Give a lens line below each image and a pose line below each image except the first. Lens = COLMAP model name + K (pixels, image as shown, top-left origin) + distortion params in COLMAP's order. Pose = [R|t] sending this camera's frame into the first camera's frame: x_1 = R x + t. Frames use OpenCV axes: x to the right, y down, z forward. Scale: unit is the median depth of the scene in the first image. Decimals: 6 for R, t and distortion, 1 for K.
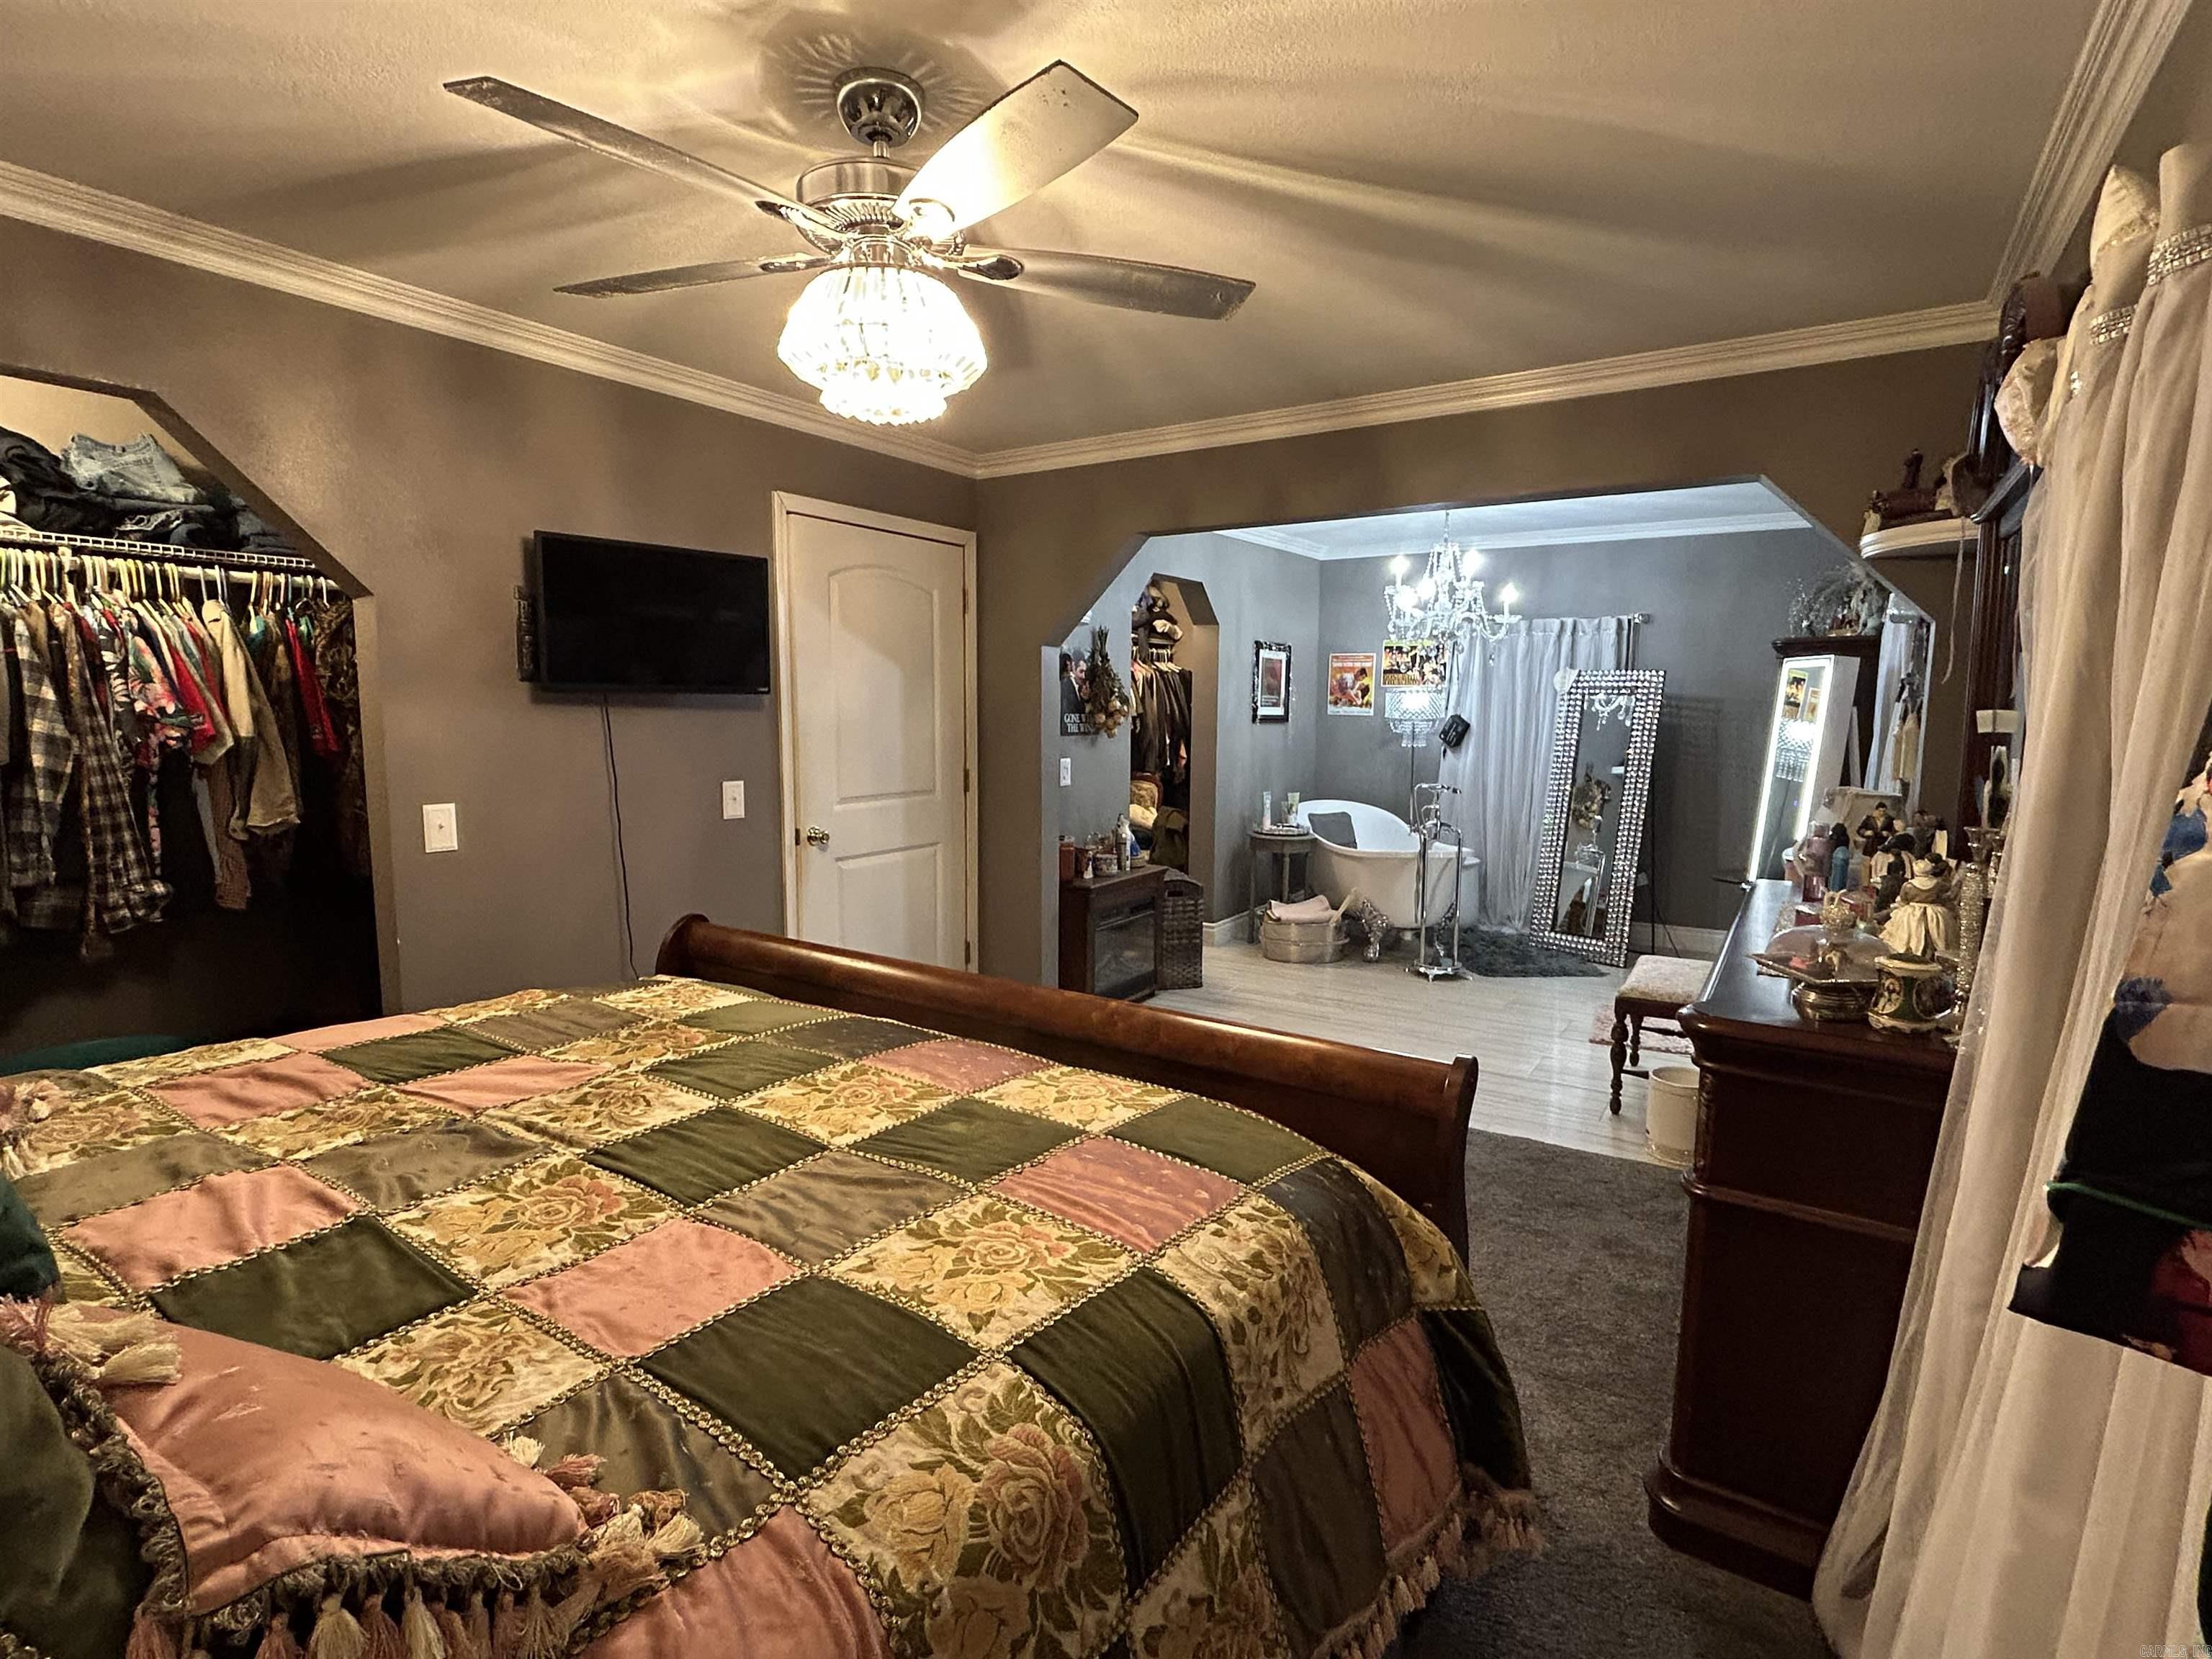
lens RADIAL K [[1084.2, 0, 1121.6], [0, 1084.2, 832.3], [0, 0, 1]] dist [0.000937, 0.000185]
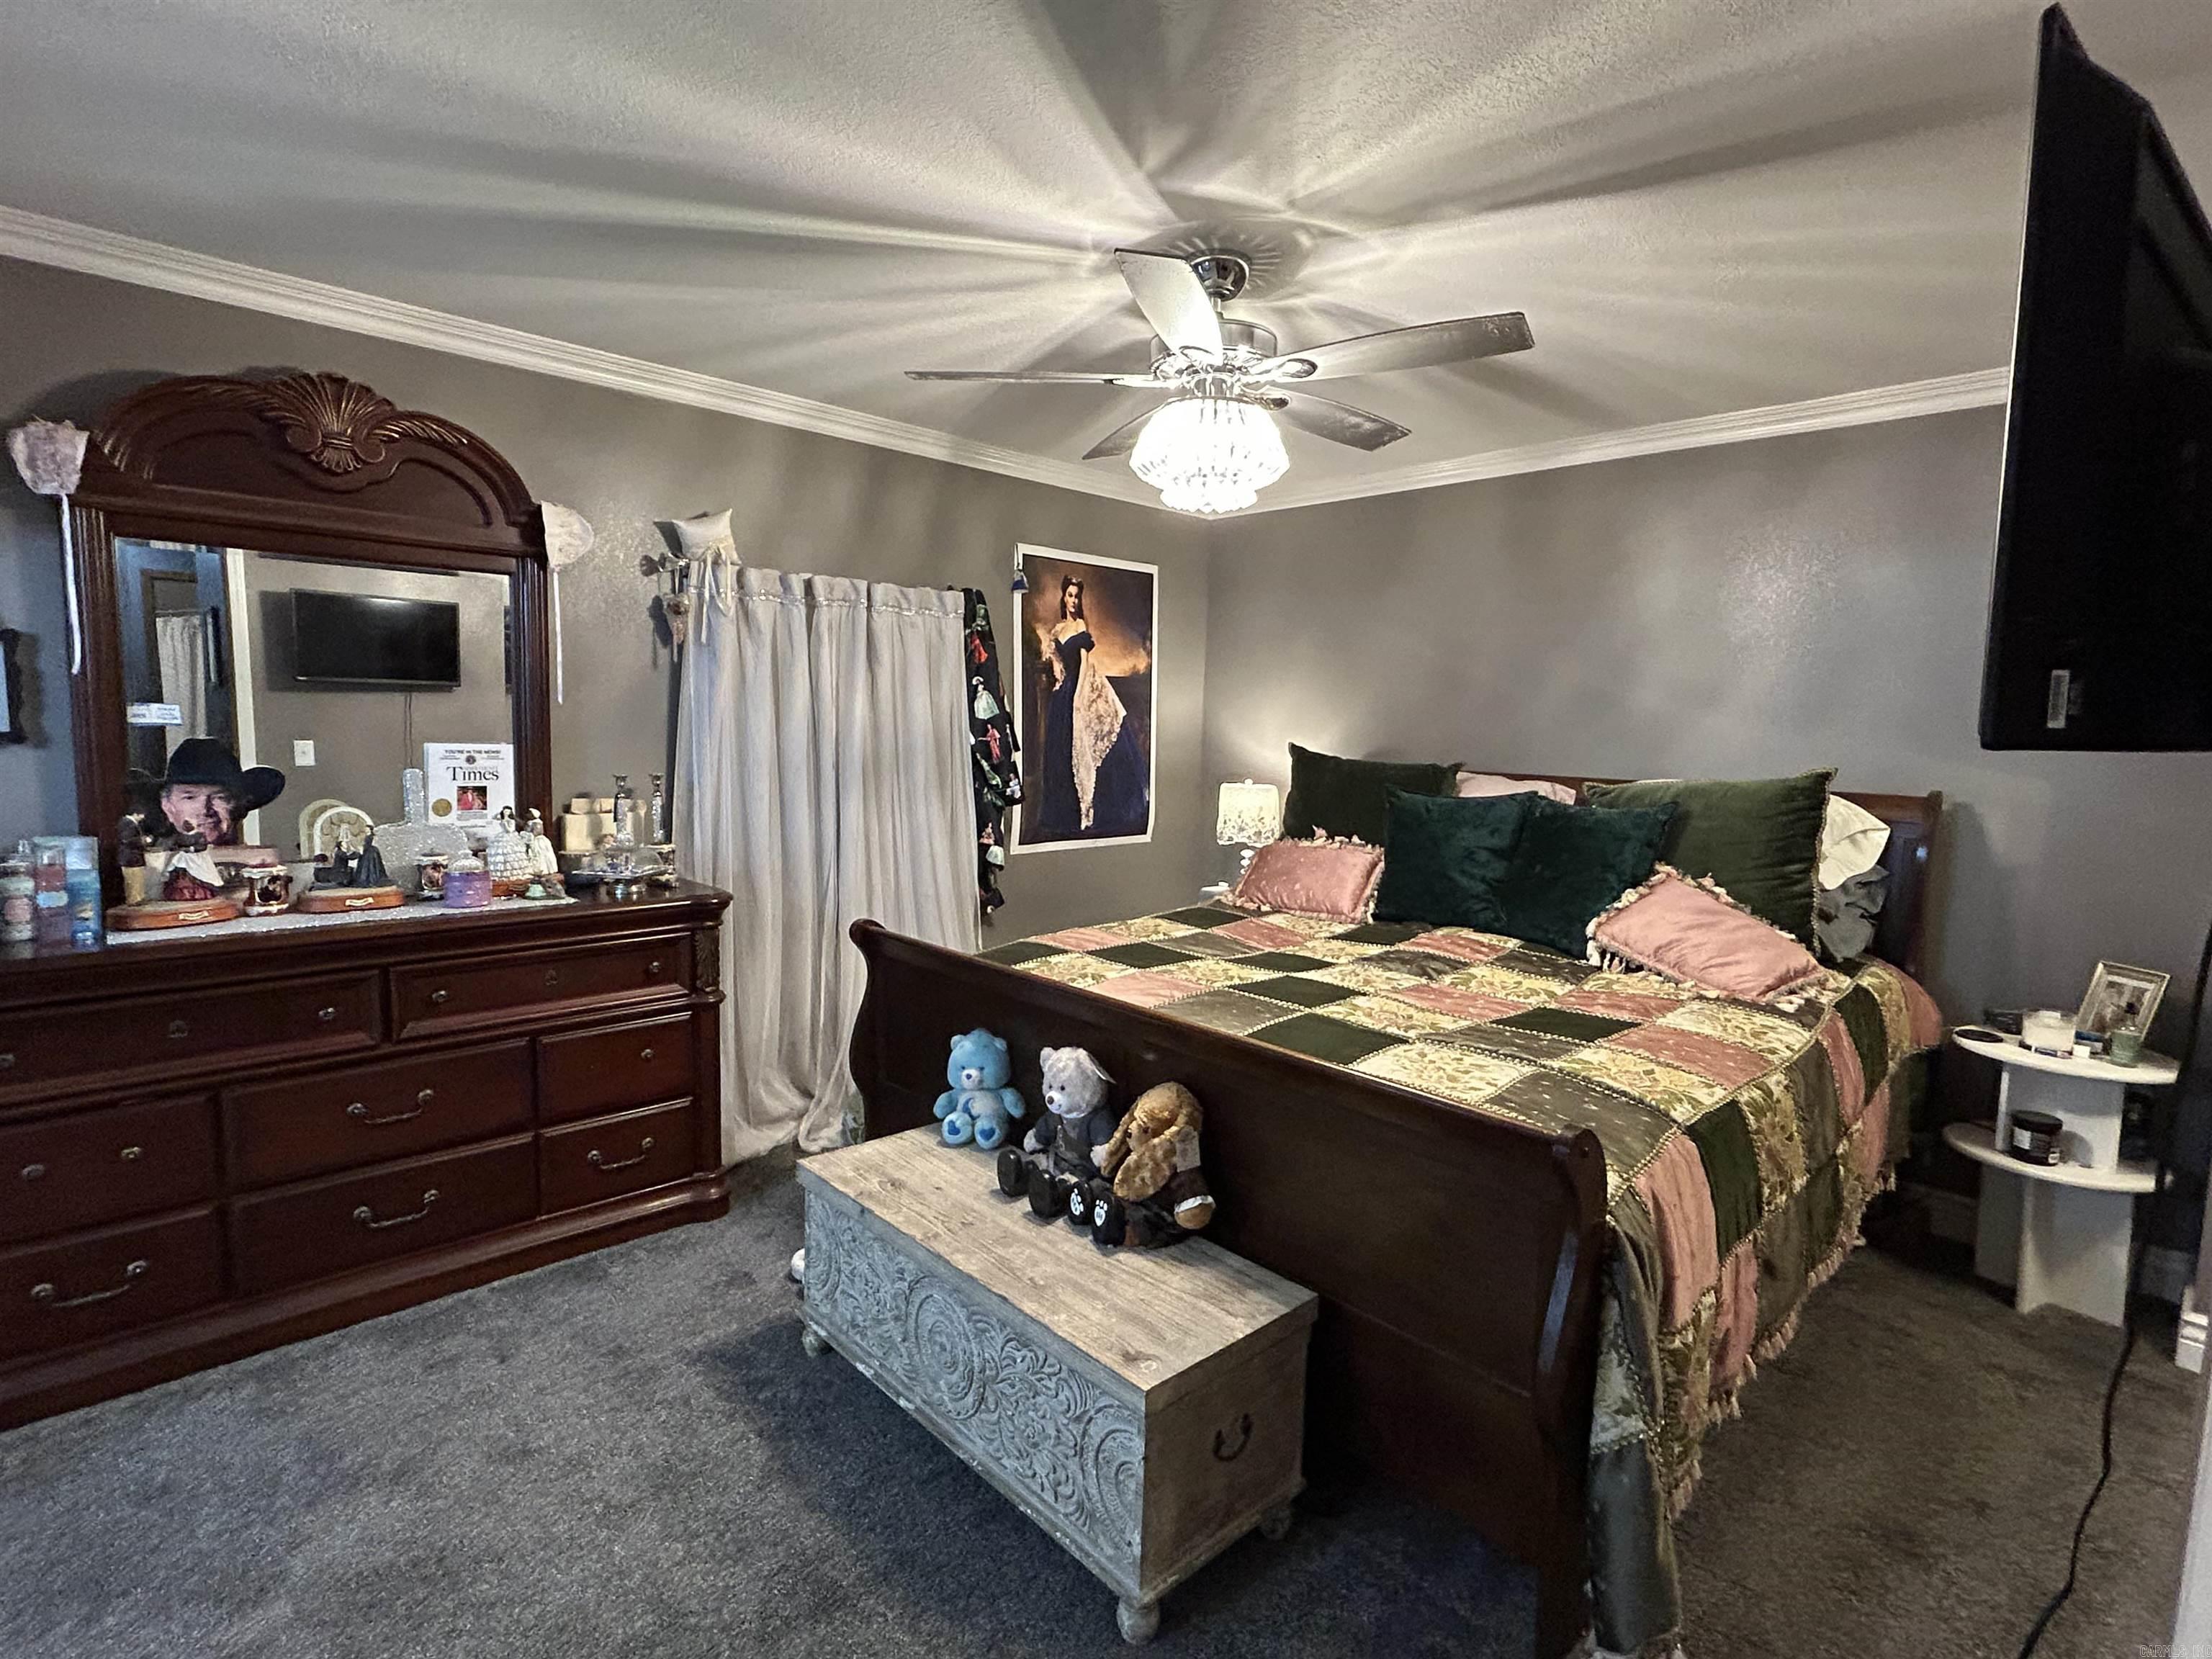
lens RADIAL K [[1084.2, 0, 1121.6], [0, 1084.2, 832.3], [0, 0, 1]] dist [0.000937, 0.000185]
pose [[-0.972868, -0.062629, 0.222723, -0.402092], [-0.012623, 0.975599, 0.219196, -0.266827], [-0.231017, 0.210437, -0.949920, 2.189601]]
